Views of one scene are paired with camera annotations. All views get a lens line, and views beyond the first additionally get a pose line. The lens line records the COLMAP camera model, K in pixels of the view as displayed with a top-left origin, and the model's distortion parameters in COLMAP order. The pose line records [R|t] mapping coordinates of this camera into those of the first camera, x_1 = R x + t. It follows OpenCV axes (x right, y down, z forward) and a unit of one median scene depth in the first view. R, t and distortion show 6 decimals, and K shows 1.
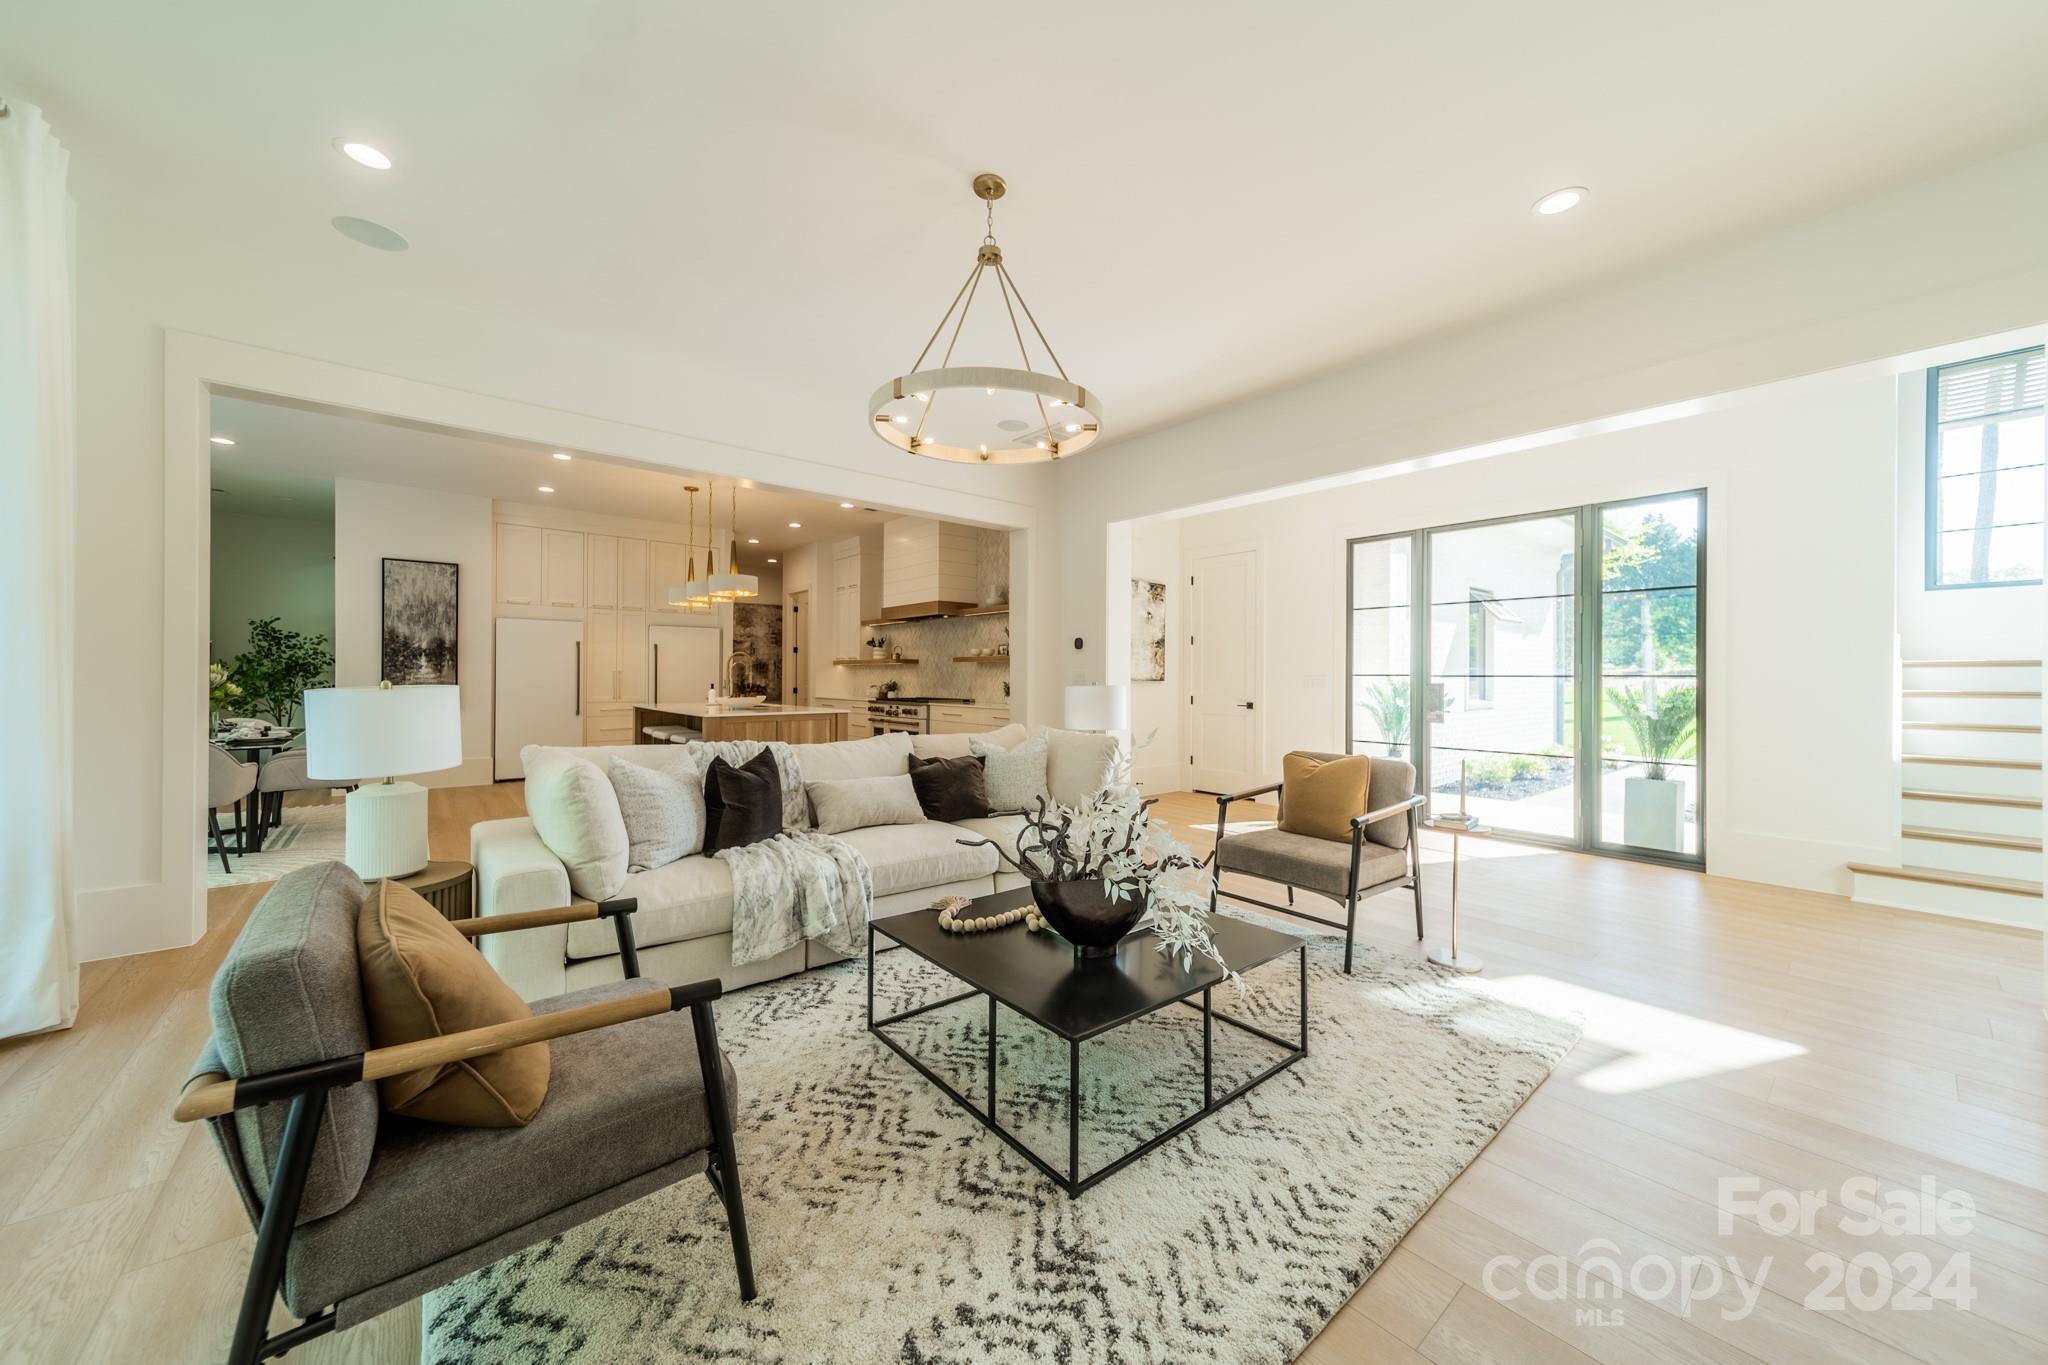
lens RADIAL K [[729.0, 0, 1018.8], [0, 729.0, 678.3], [0, 0, 1]] dist [0.006554, 0.000209]
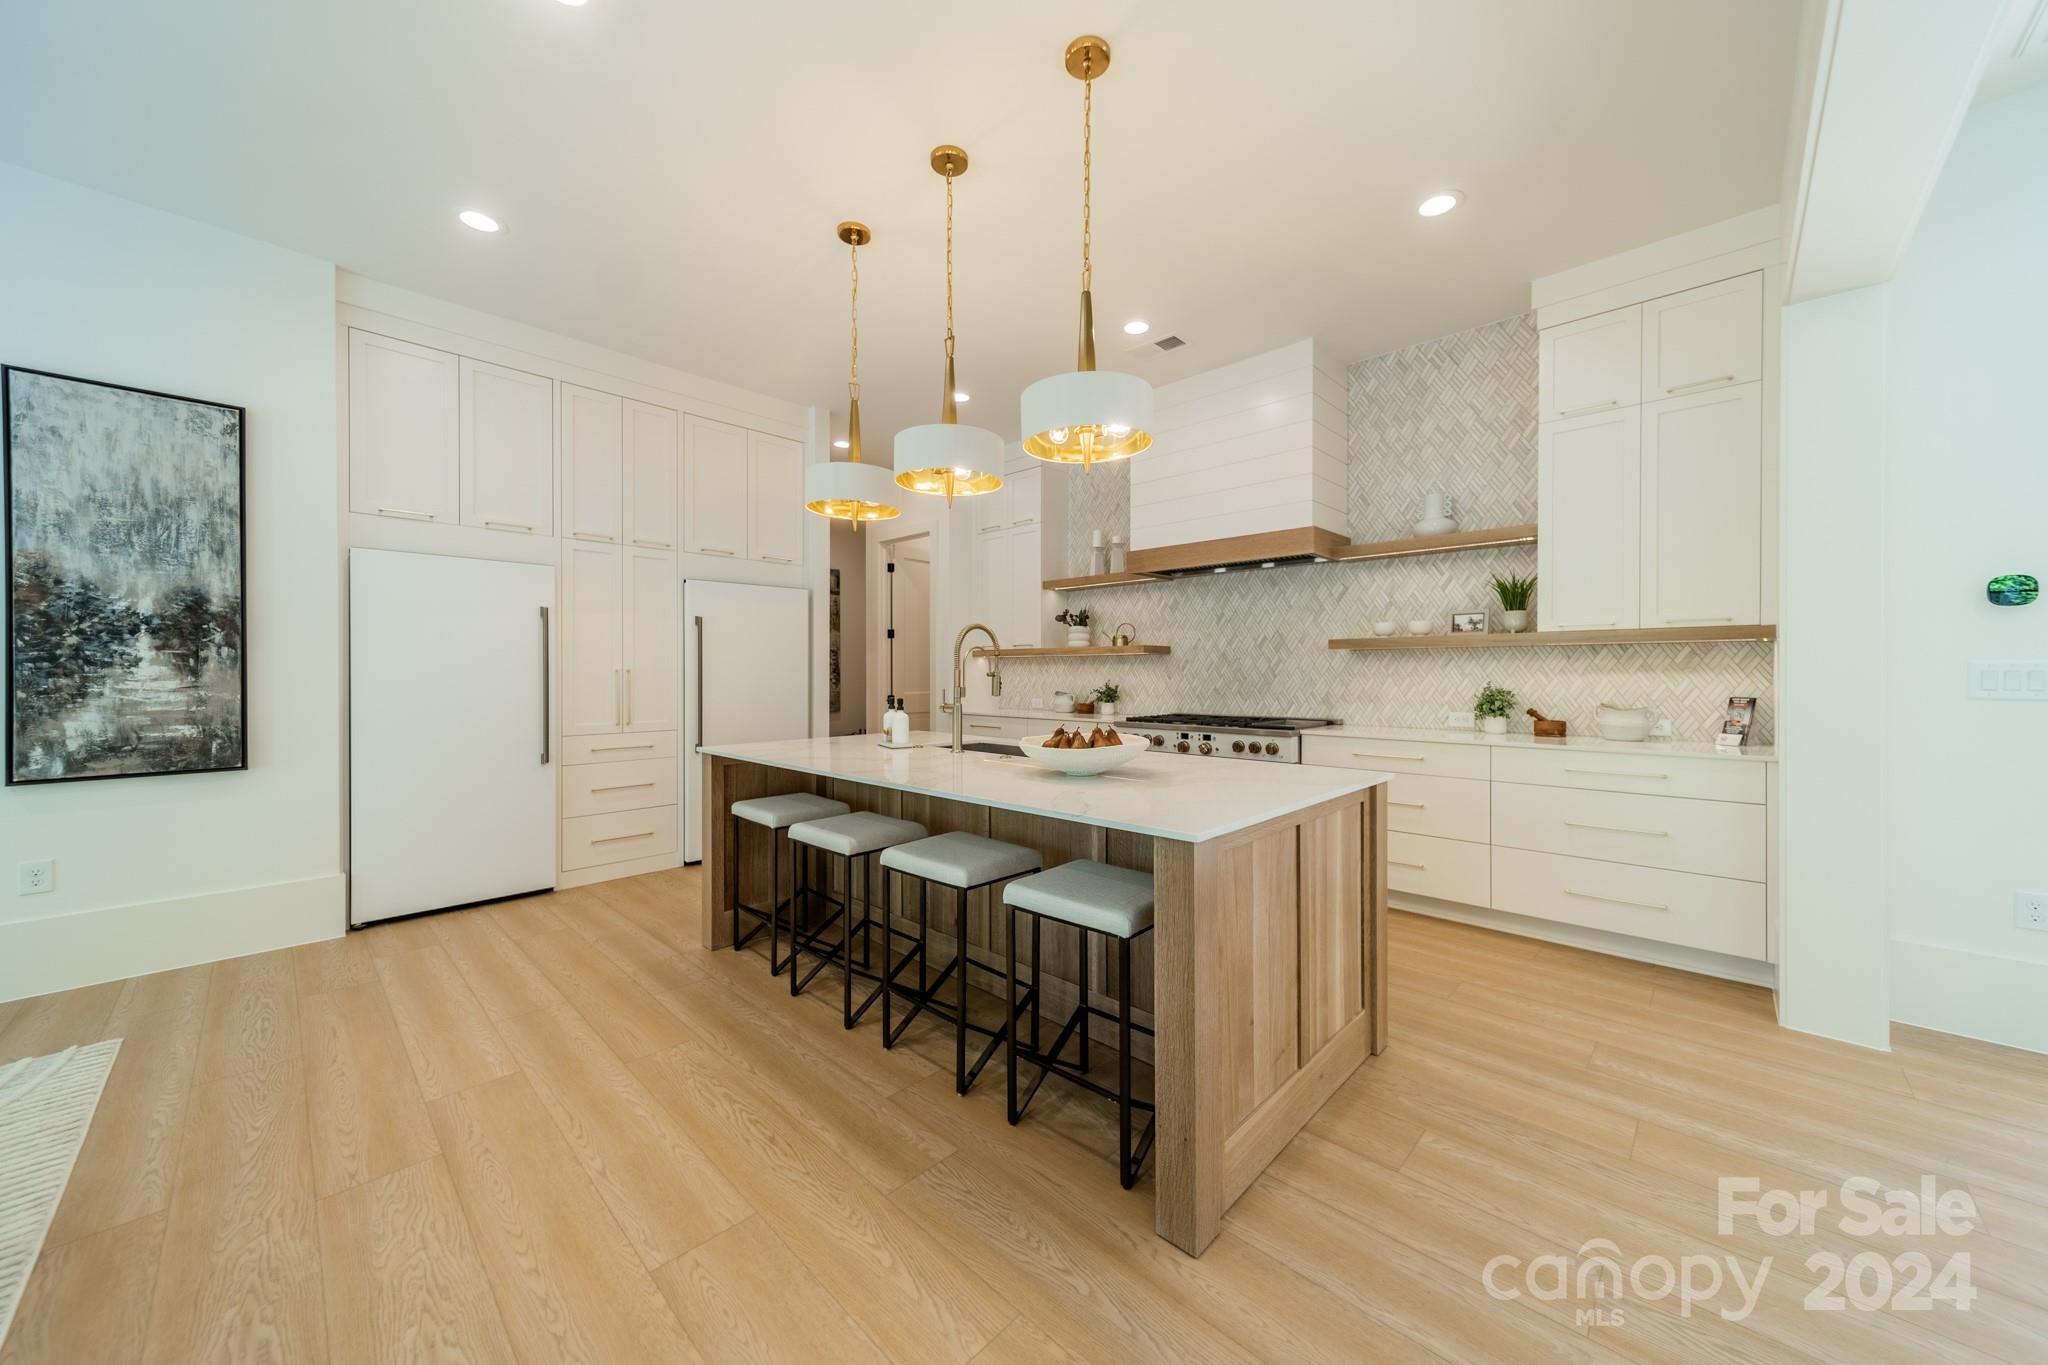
lens RADIAL K [[729.0, 0, 1022.5], [0, 729.0, 676.9], [0, 0, 1]] dist [0.006554, 0.000209]
pose [[0.993836, -0.006254, 0.110684, -0.374256], [0.005800, 0.999973, 0.004425, -0.006184], [-0.110709, -0.003756, 0.993846, 0.533784]]
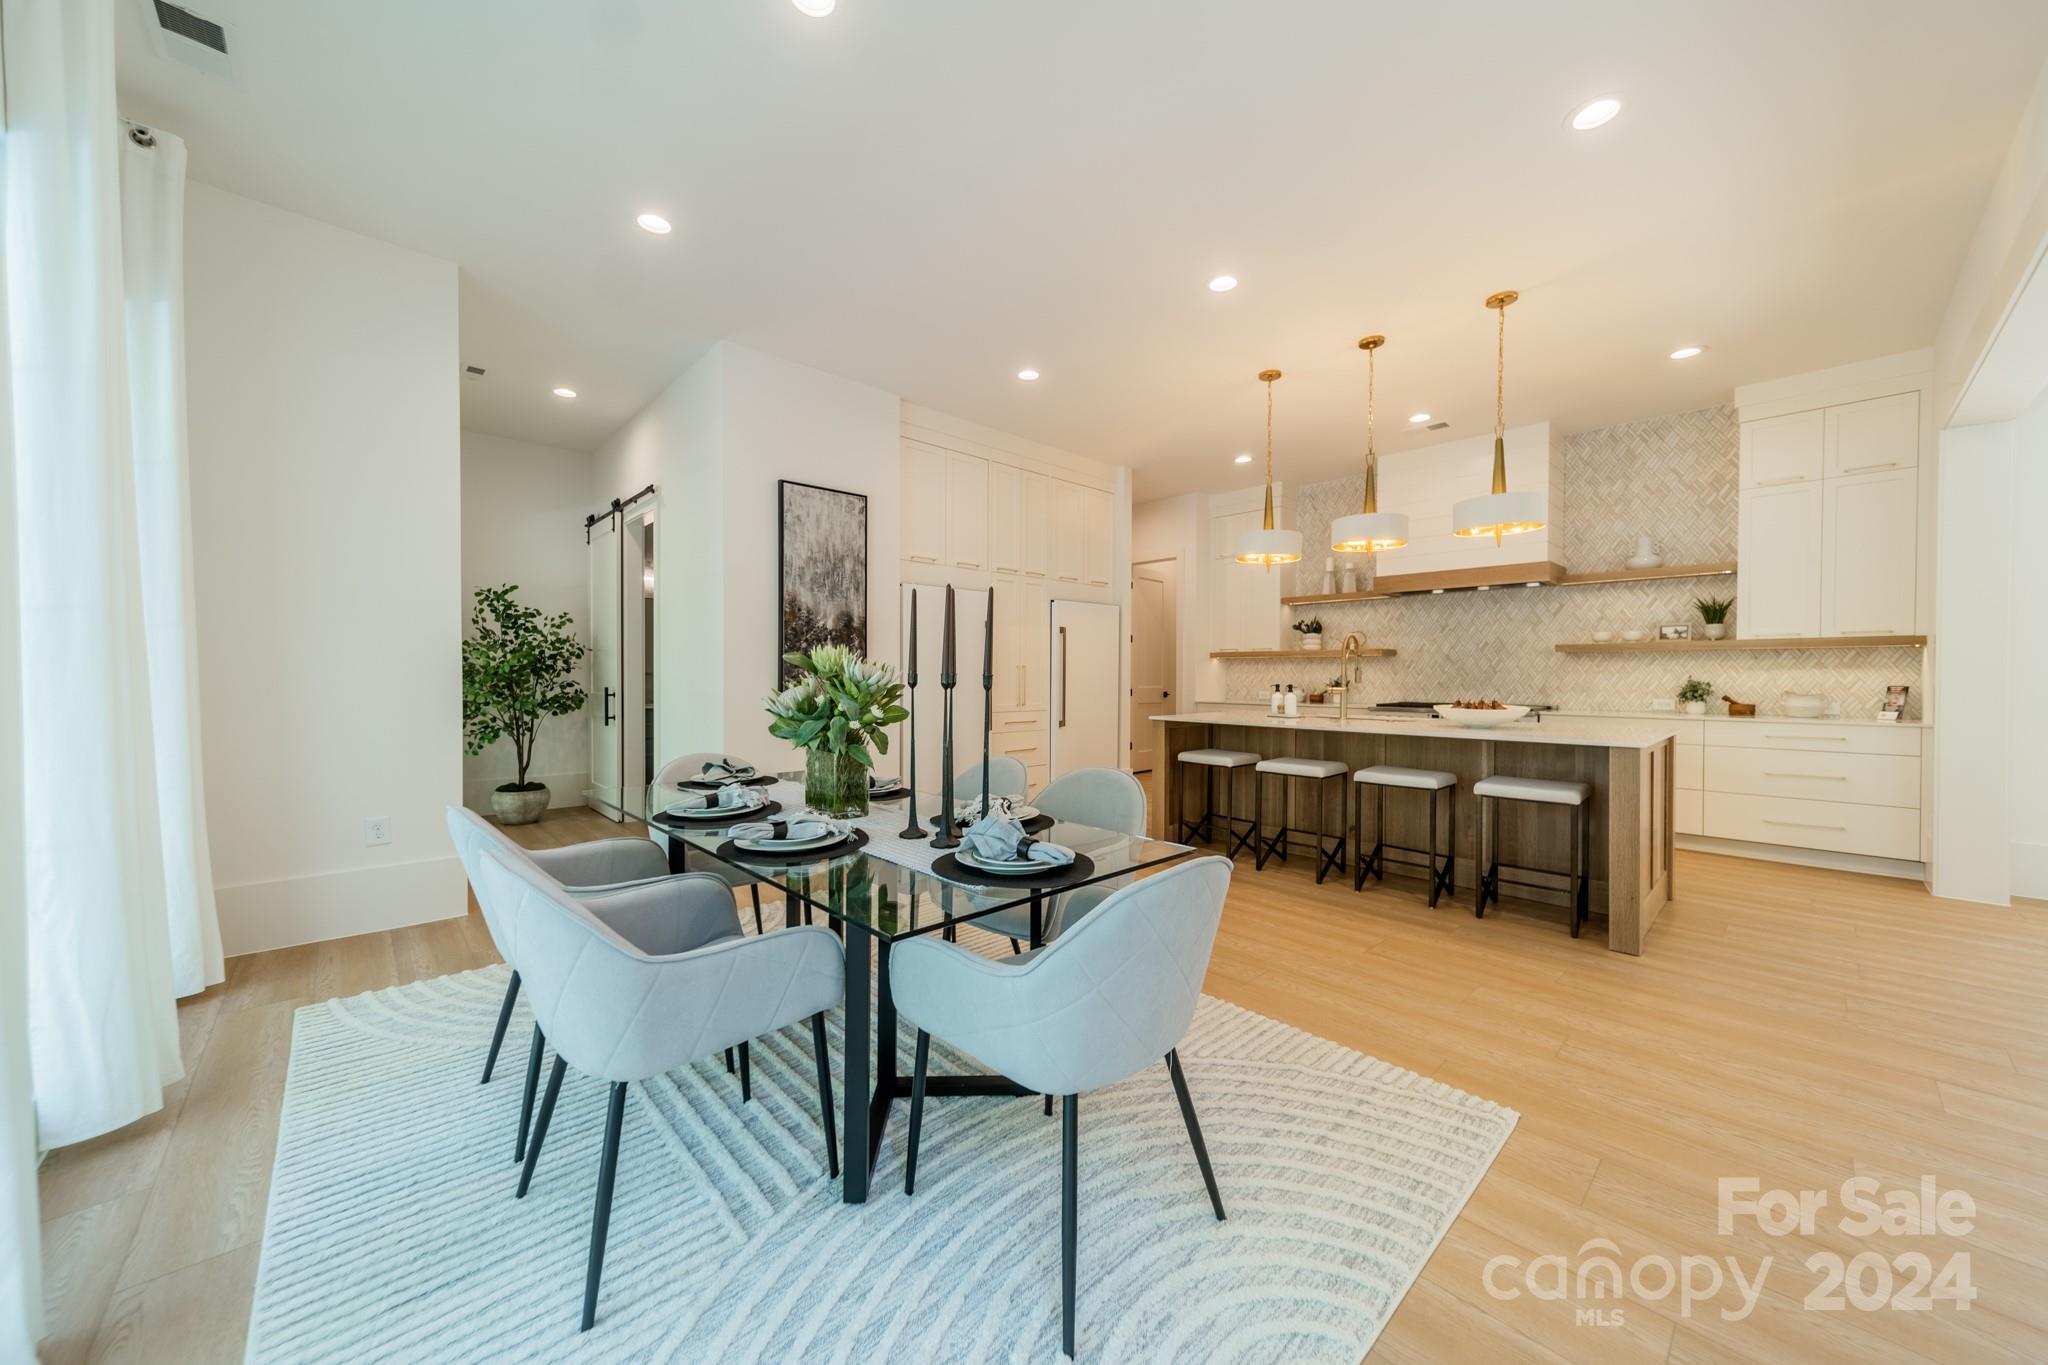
lens RADIAL K [[729.0, 0, 1018.9], [0, 729.0, 682.9], [0, 0, 1]] dist [0.006554, 0.000209]
pose [[0.998500, -0.002779, 0.054683, -0.654485], [0.002319, 0.999961, 0.008467, 0.000296], [-0.054704, -0.008327, 0.998468, 0.354081]]
